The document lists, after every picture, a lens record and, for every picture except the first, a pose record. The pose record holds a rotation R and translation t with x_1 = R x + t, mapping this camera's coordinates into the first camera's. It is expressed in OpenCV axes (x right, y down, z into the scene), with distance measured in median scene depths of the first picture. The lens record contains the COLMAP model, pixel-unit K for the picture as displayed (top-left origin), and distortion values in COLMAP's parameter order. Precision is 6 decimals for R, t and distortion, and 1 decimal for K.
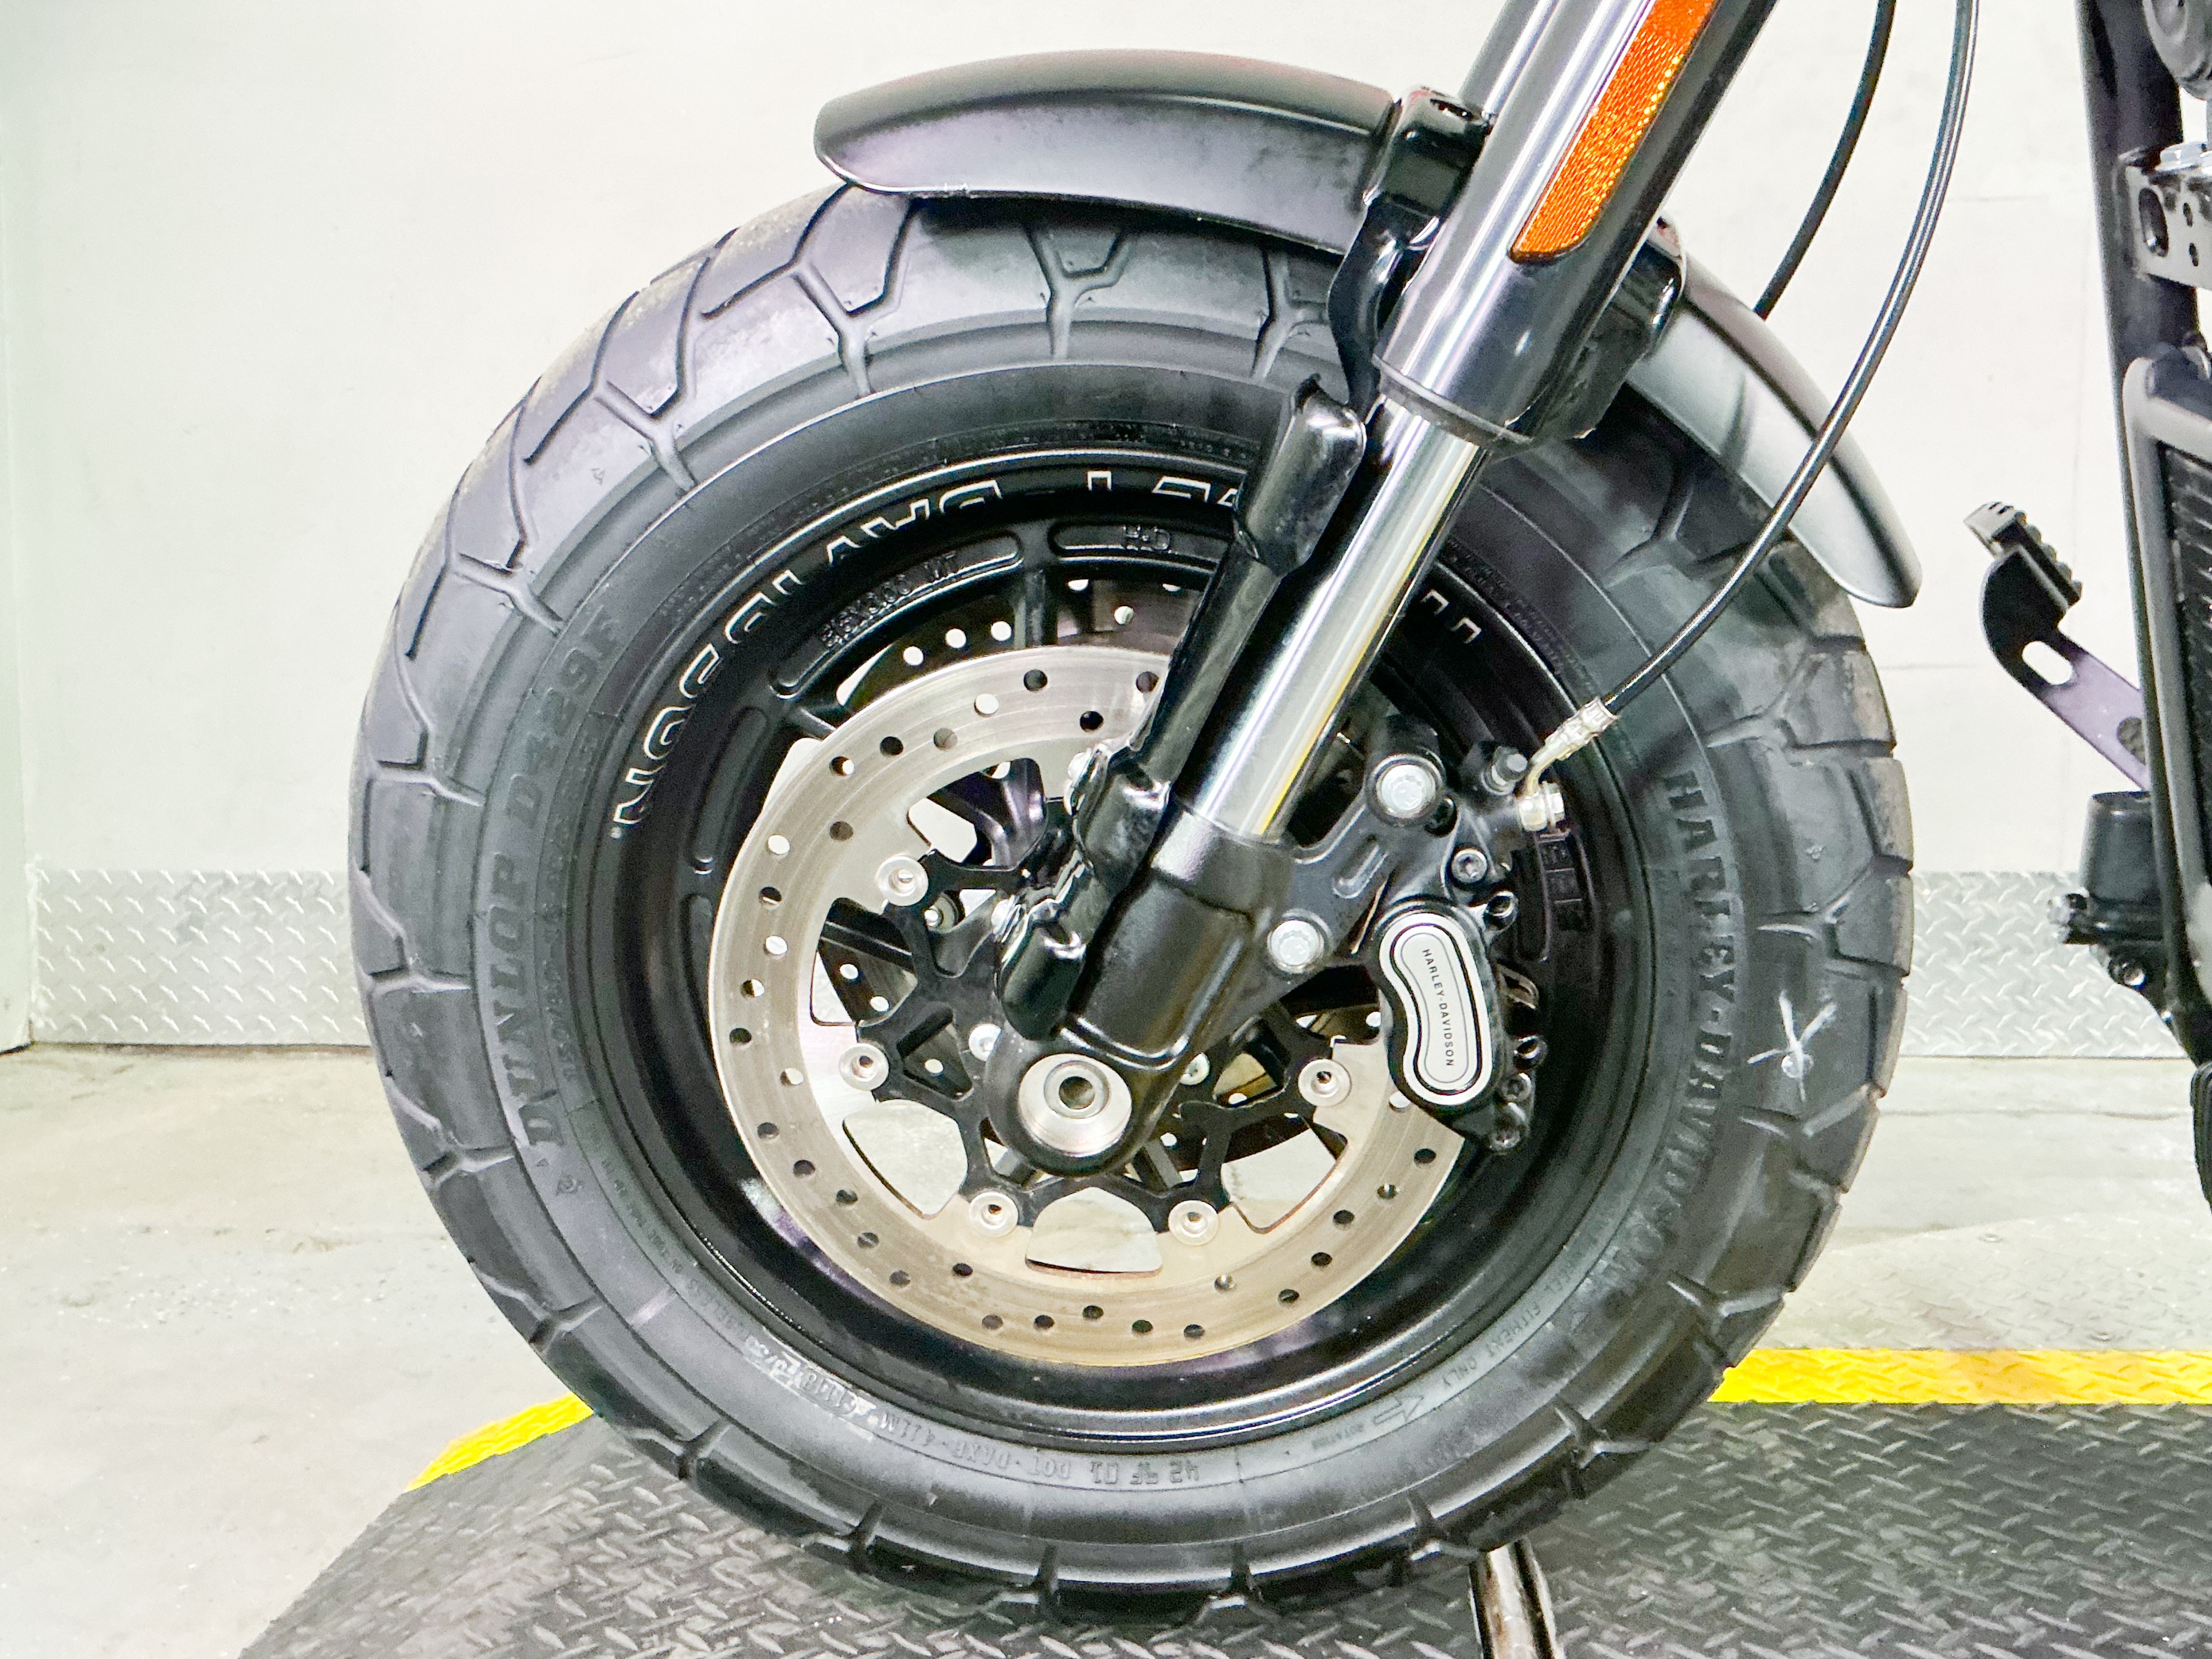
lens RADIAL K [[2237.3, 0, 1106.0], [0, 2237.3, 829.5], [0, 0, 1]] dist [0.156003, -0.348188]
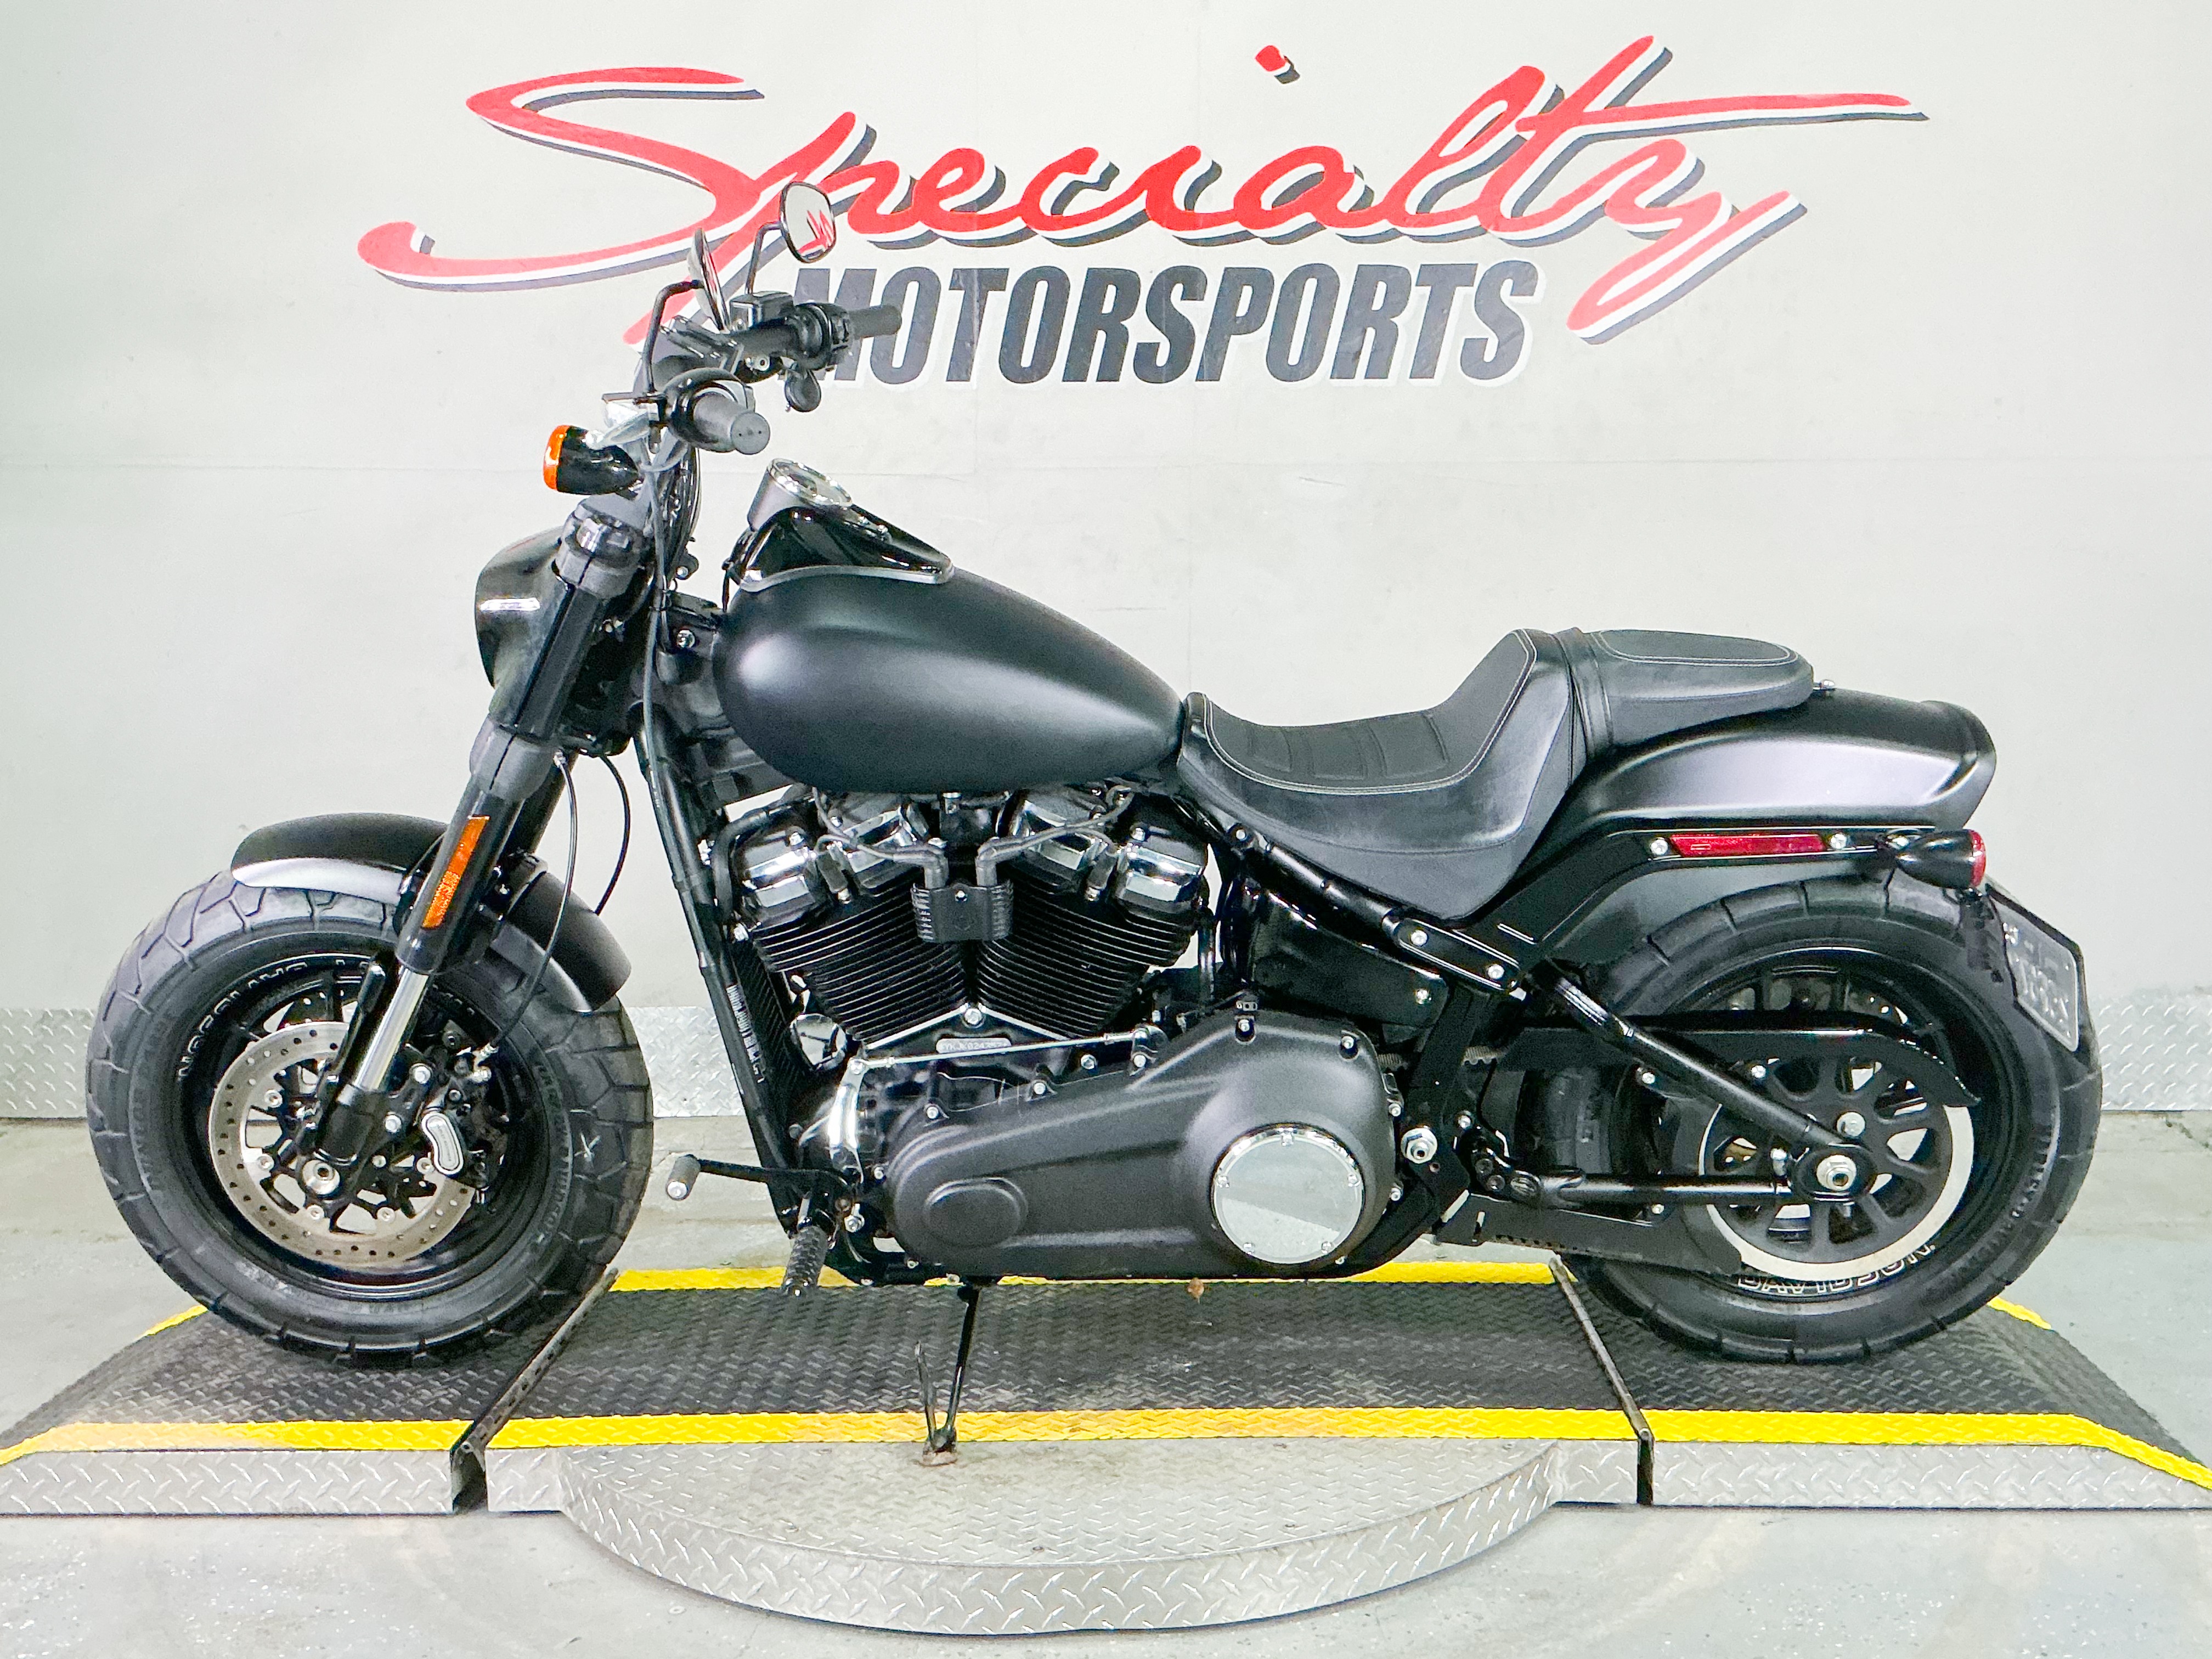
lens RADIAL K [[2270.8, 0, 1106.0], [0, 2270.8, 829.5], [0, 0, 1]] dist [0.165837, -0.392113]
pose [[0.999198, -0.004973, 0.039730, 0.819179], [0.005048, 0.999986, -0.001768, -0.297340], [-0.039720, 0.001967, 0.999209, -1.909473]]
